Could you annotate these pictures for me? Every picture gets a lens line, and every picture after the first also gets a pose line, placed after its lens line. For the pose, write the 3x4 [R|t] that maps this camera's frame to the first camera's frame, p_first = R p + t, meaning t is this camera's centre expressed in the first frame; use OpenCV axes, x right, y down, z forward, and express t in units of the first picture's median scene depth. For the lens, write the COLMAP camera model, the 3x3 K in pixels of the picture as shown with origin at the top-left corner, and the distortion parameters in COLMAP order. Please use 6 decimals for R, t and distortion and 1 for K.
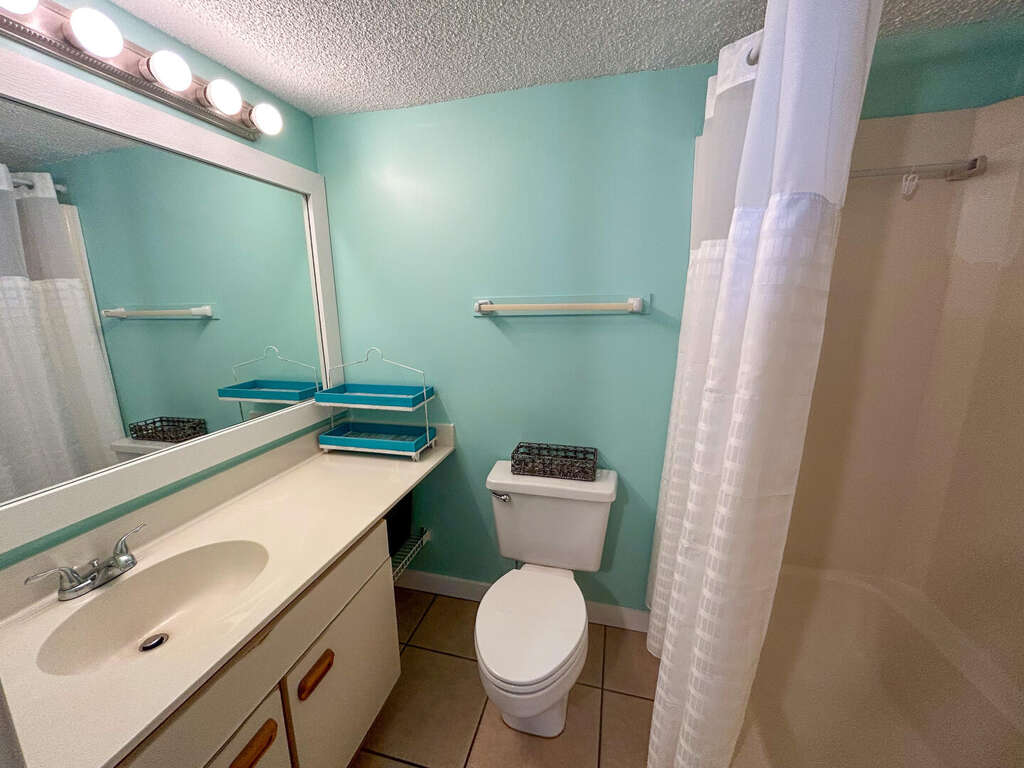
lens RADIAL K [[414.4, 0, 511.2], [0, 414.4, 386.2], [0, 0, 1]] dist [-0.001379, 0.000765]
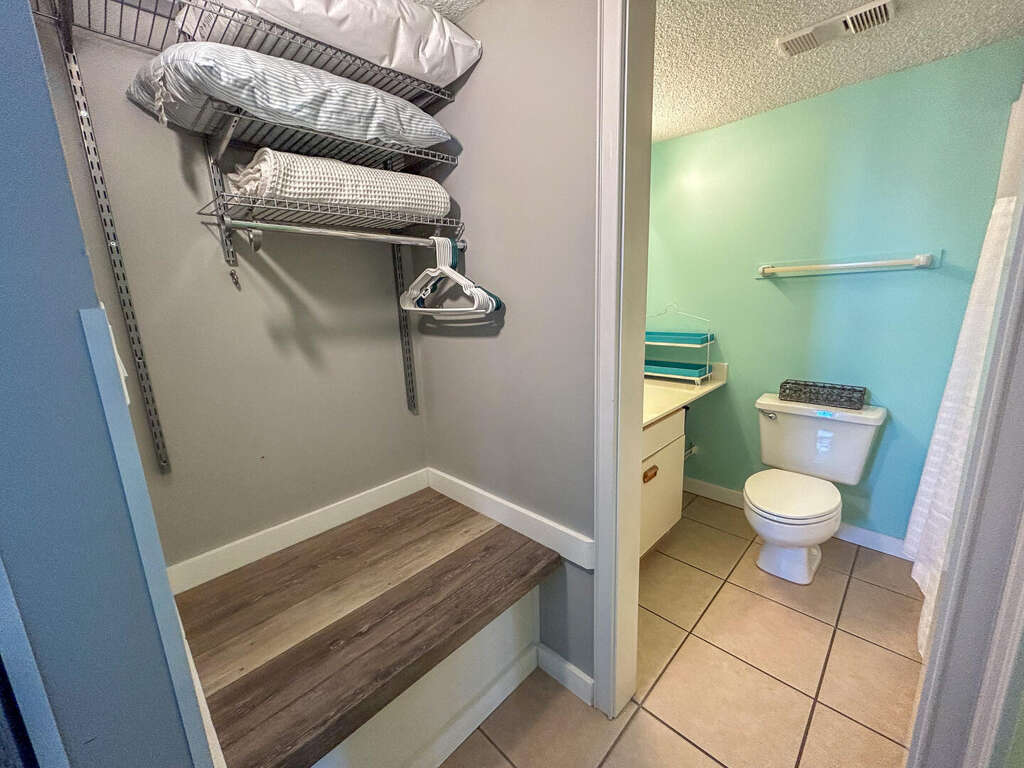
lens RADIAL K [[414.4, 0, 511.2], [0, 414.4, 386.2], [0, 0, 1]] dist [-0.001379, 0.000765]
pose [[0.862329, 0.086234, -0.498951, -0.077086], [-0.071560, 0.996256, 0.048508, 0.166562], [0.501266, -0.006125, 0.865272, -0.536427]]
